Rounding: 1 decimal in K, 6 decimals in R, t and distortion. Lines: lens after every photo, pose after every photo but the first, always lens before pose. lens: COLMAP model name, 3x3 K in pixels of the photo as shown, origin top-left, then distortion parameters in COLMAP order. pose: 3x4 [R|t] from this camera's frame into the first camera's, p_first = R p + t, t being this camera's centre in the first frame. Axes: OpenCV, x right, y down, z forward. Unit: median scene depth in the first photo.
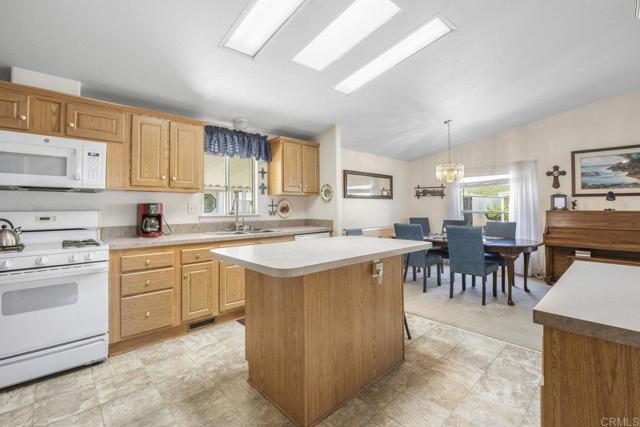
lens RADIAL K [[281.4, 0, 322.0], [0, 281.4, 205.5], [0, 0, 1]] dist [-0.006906, -0.002240]
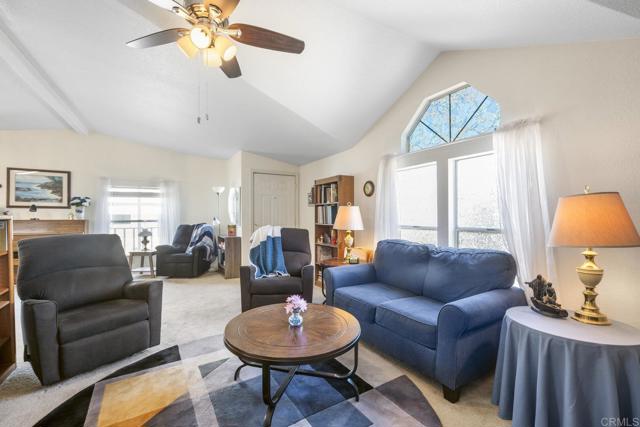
lens RADIAL K [[281.4, 0, 320.4], [0, 281.4, 214.4], [0, 0, 1]] dist [-0.006906, -0.002240]
pose [[0.230411, 0.009532, 0.973047, 0.108663], [-0.005048, 0.999950, -0.008601, -0.001203], [-0.973080, -0.002930, 0.230448, -0.558650]]
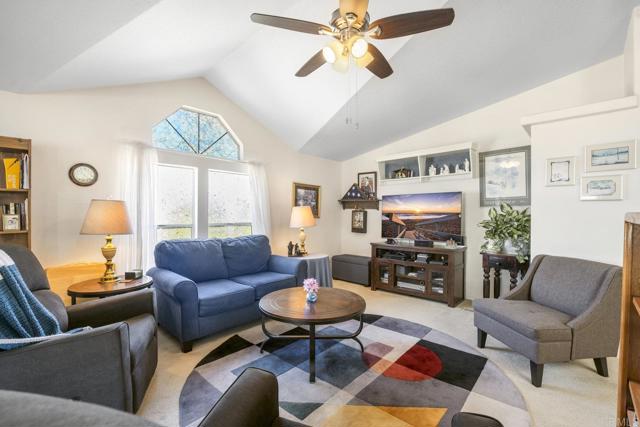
lens RADIAL K [[281.4, 0, 318.8], [0, 281.4, 210.1], [0, 0, 1]] dist [-0.006906, -0.002240]
pose [[-0.998167, 0.002477, -0.060477, 0.612068], [0.003638, 0.999811, -0.019095, -0.000996], [0.060418, -0.019280, -0.997987, 0.238498]]
